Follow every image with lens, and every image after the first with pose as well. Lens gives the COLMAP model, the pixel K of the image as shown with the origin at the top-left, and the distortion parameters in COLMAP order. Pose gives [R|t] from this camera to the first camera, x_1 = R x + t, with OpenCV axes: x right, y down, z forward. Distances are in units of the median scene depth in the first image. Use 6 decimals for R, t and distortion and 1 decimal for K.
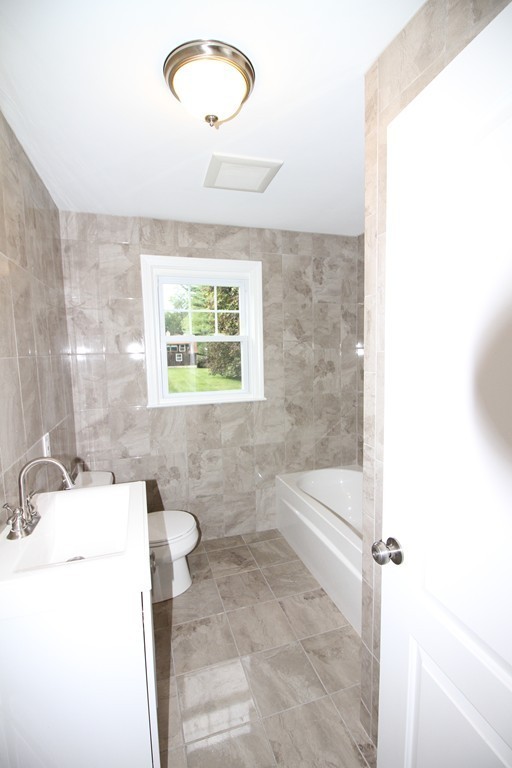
lens RADIAL K [[356.8, 0, 255.9], [0, 356.8, 383.4], [0, 0, 1]] dist [-0.009510, -0.002361]
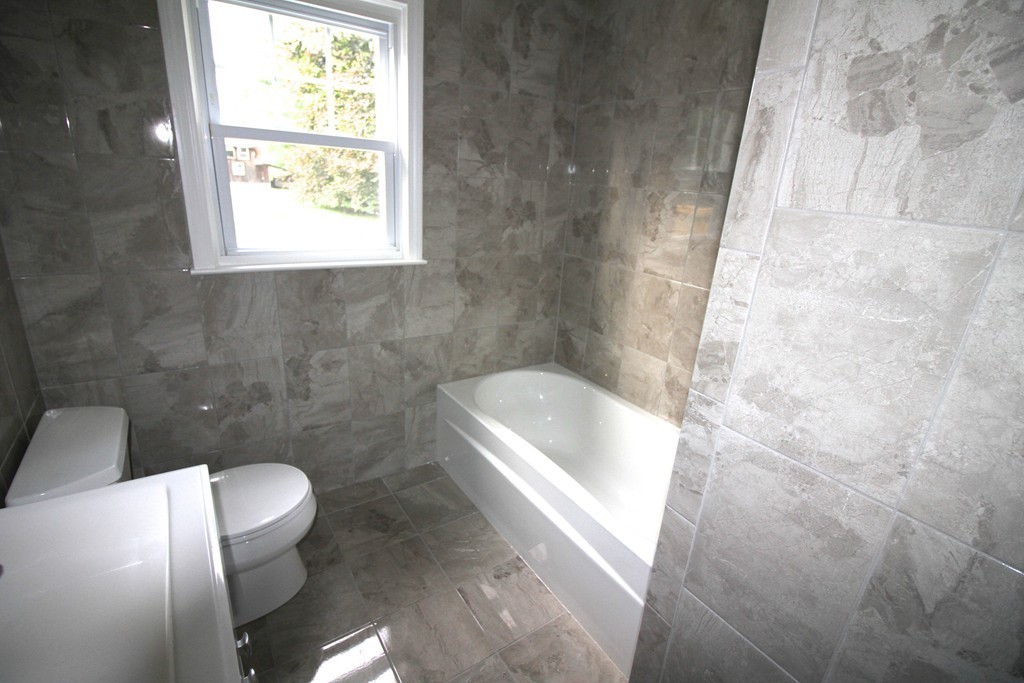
lens RADIAL K [[475.7, 0, 509.4], [0, 475.7, 343.2], [0, 0, 1]] dist [-0.009510, -0.002361]
pose [[0.957032, -0.011966, 0.289736, -0.066918], [-0.059706, 0.969610, 0.237259, -0.019912], [-0.283770, -0.244363, 0.927233, 0.216408]]
